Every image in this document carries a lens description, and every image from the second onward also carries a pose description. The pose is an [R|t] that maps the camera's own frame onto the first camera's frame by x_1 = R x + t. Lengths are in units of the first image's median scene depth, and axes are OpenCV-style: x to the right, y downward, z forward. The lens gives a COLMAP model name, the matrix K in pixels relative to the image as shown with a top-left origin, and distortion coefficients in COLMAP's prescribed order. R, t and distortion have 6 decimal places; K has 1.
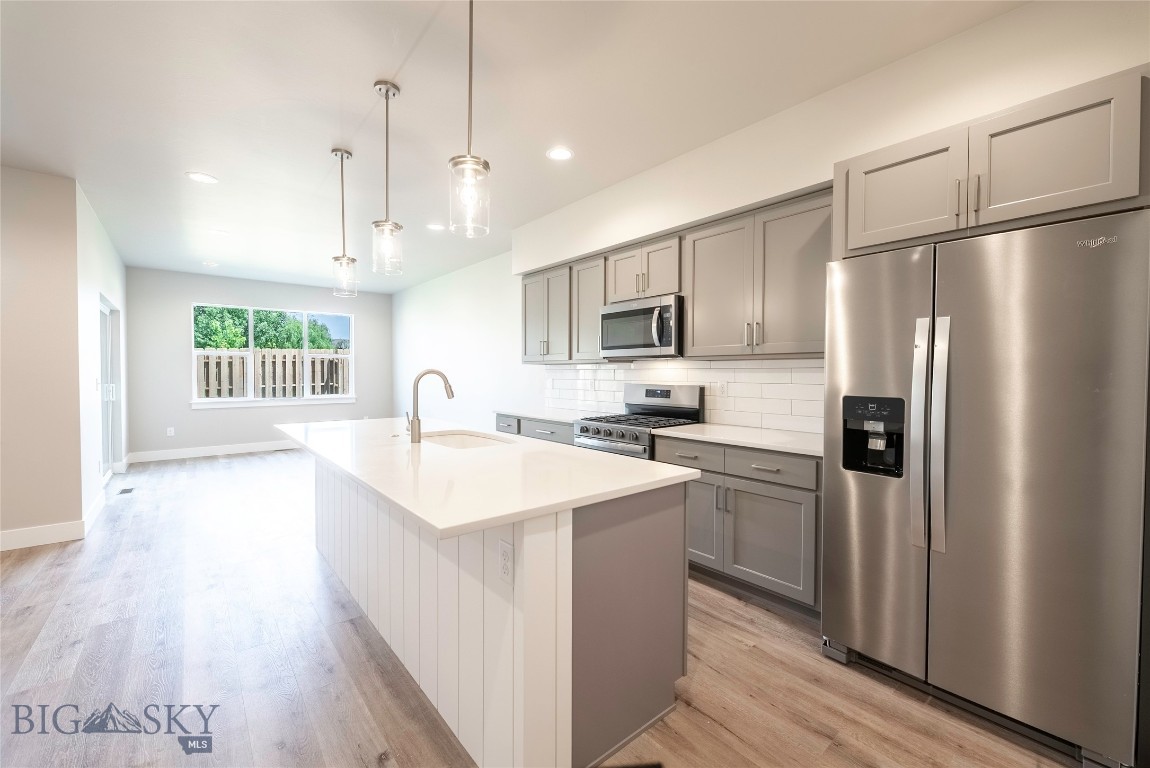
lens RADIAL K [[461.6, 0, 571.8], [0, 461.6, 381.3], [0, 0, 1]] dist [0.002873, -0.000760]
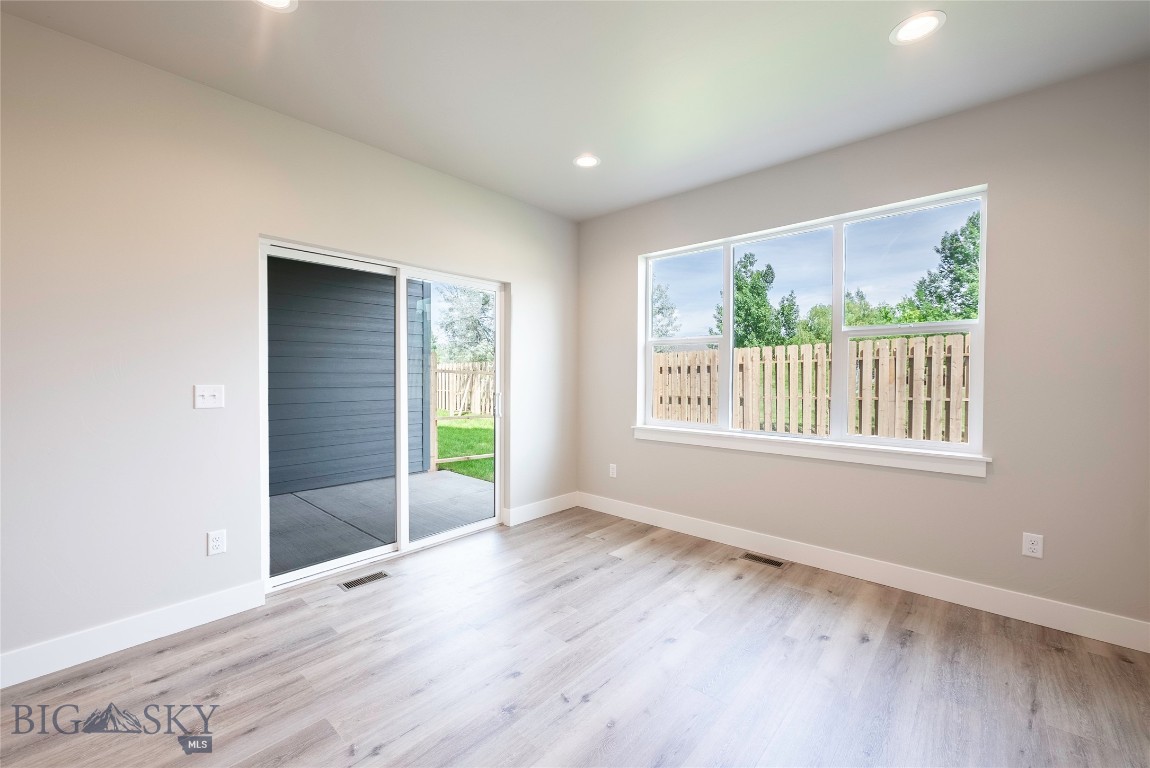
lens RADIAL K [[461.6, 0, 571.5], [0, 461.6, 377.9], [0, 0, 1]] dist [0.002873, -0.000760]
pose [[0.140688, 0.005990, -0.990036, -0.515896], [-0.021003, 0.999775, 0.003065, -0.033542], [0.989831, 0.020362, 0.140782, 1.702218]]
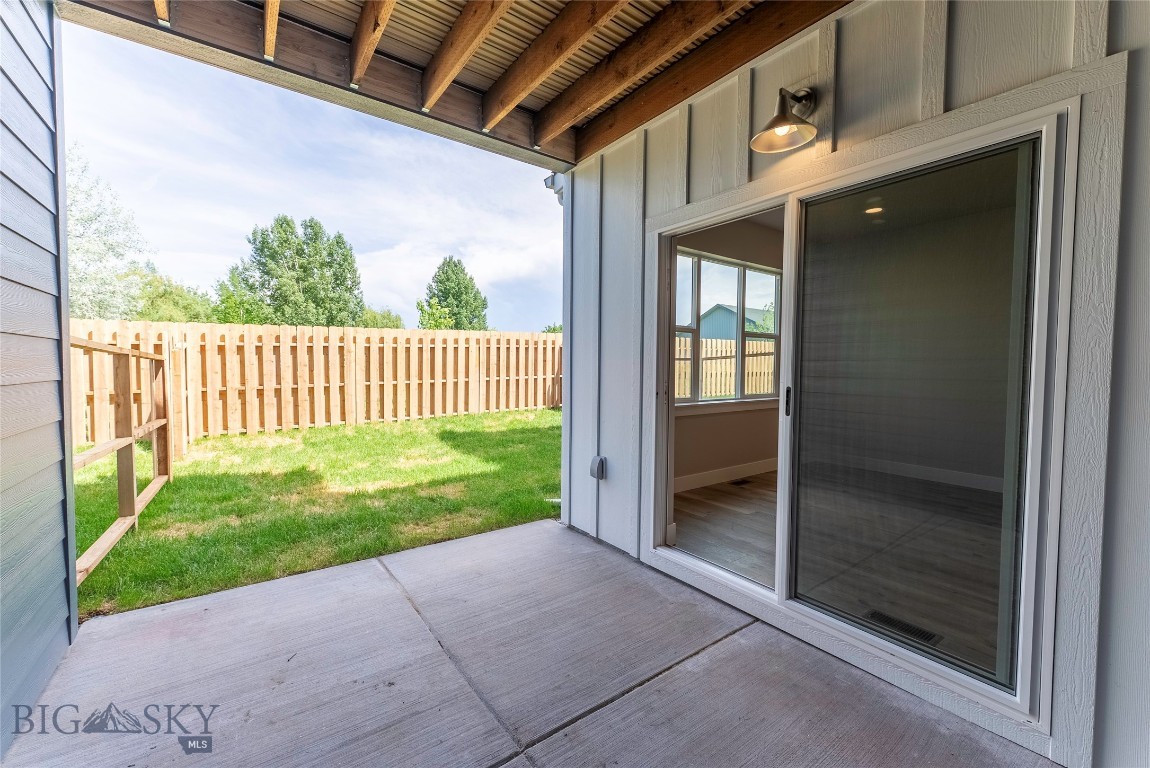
lens RADIAL K [[461.6, 0, 572.8], [0, 461.6, 380.7], [0, 0, 1]] dist [0.002873, -0.000760]
pose [[0.997533, 0.009226, -0.069590, -1.804573], [-0.008262, 0.999866, 0.014134, 0.007468], [0.069711, -0.013524, 0.997476, 0.802970]]
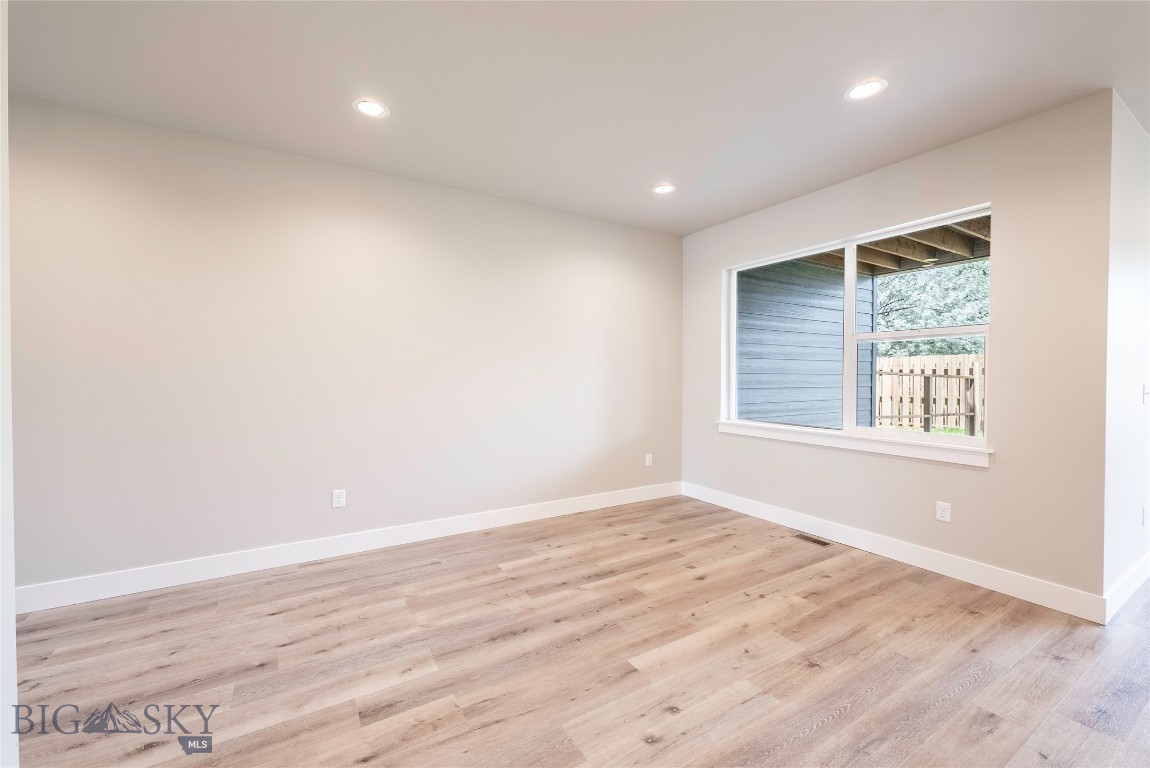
lens RADIAL K [[461.6, 0, 572.5], [0, 461.6, 380.2], [0, 0, 1]] dist [0.002873, -0.000760]
pose [[-0.148379, 0.010203, -0.988878, -0.300011], [-0.020594, 0.999698, 0.013405, -0.006216], [0.988716, 0.022354, -0.148124, 0.350499]]
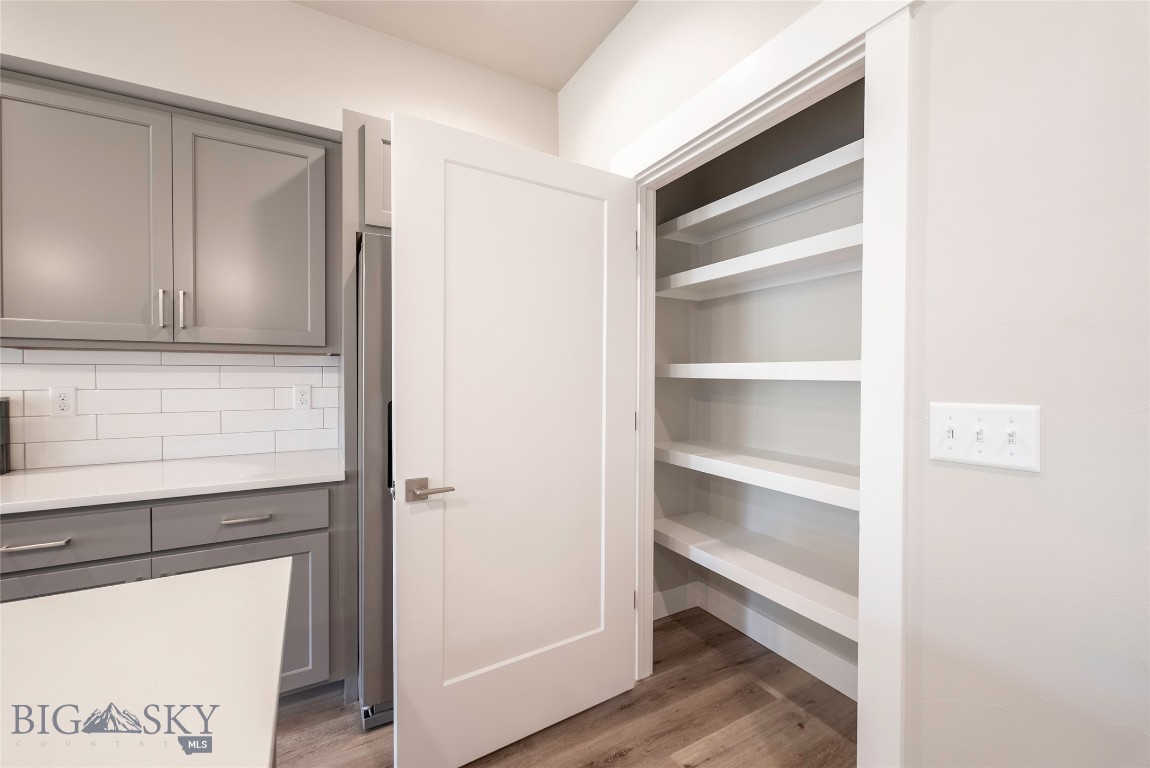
lens RADIAL K [[461.6, 0, 570.8], [0, 461.6, 381.6], [0, 0, 1]] dist [0.002873, -0.000760]
pose [[0.183093, -0.016908, 0.982950, -0.096465], [0.015143, 0.999782, 0.014377, -0.005963], [-0.982979, 0.012253, 0.183309, 0.310432]]
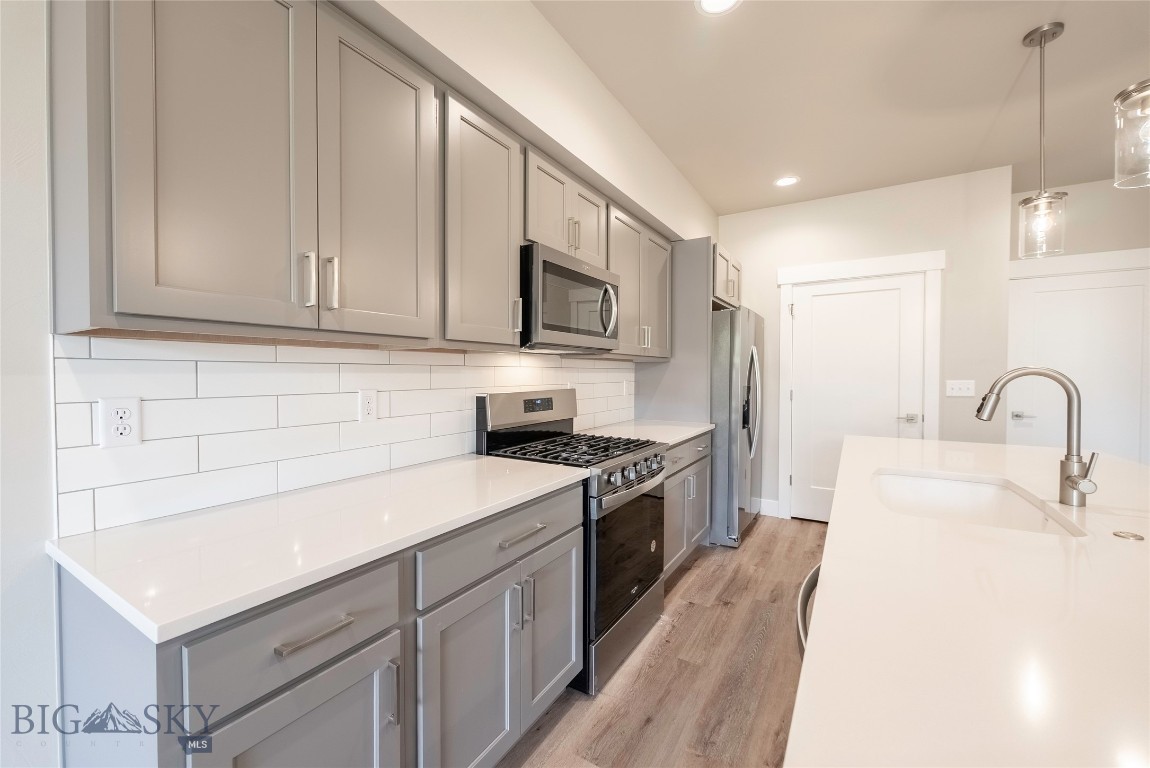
lens RADIAL K [[461.6, 0, 571.9], [0, 461.6, 381.9], [0, 0, 1]] dist [0.002873, -0.000760]
pose [[-0.319368, -0.020753, 0.947403, -0.482462], [0.016590, 0.999484, 0.027487, -0.024941], [-0.947486, 0.024496, -0.318859, 1.257799]]
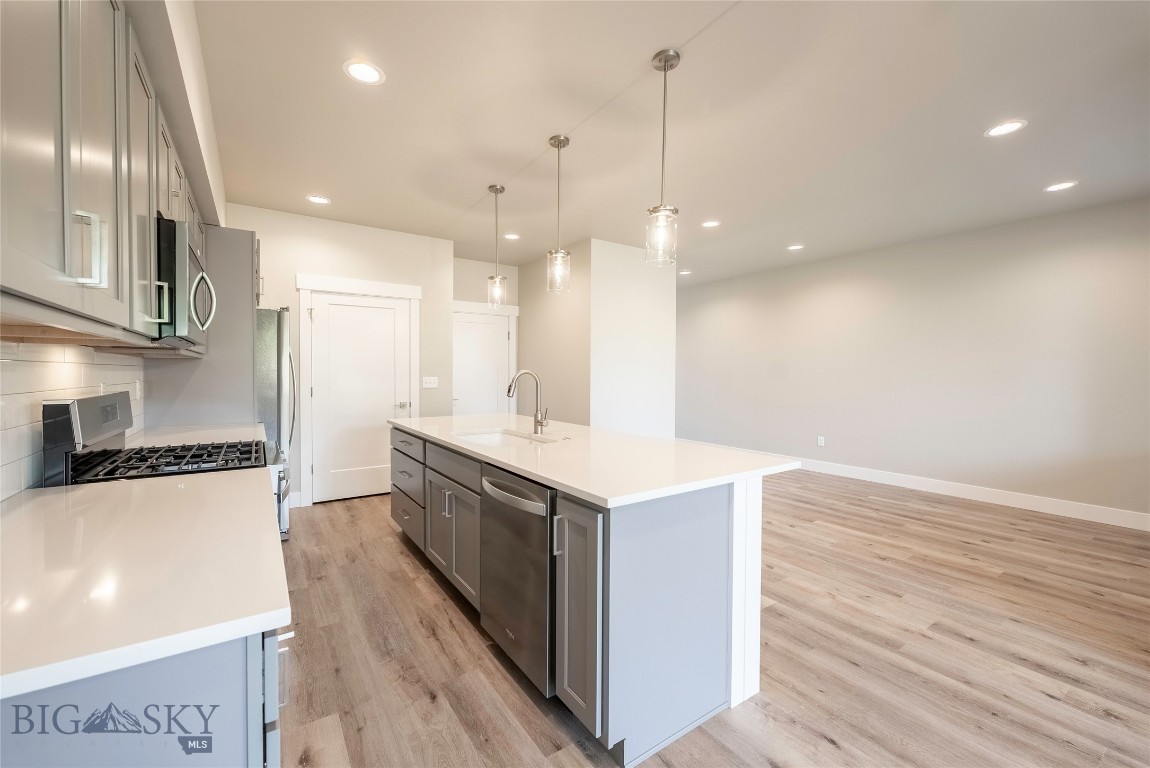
lens RADIAL K [[461.6, 0, 572.2], [0, 461.6, 380.3], [0, 0, 1]] dist [0.002873, -0.000760]
pose [[-0.995786, -0.007498, 0.091397, -0.387072], [-0.004239, 0.999350, 0.035801, -0.030943], [-0.091606, 0.035263, -0.995171, 1.570734]]
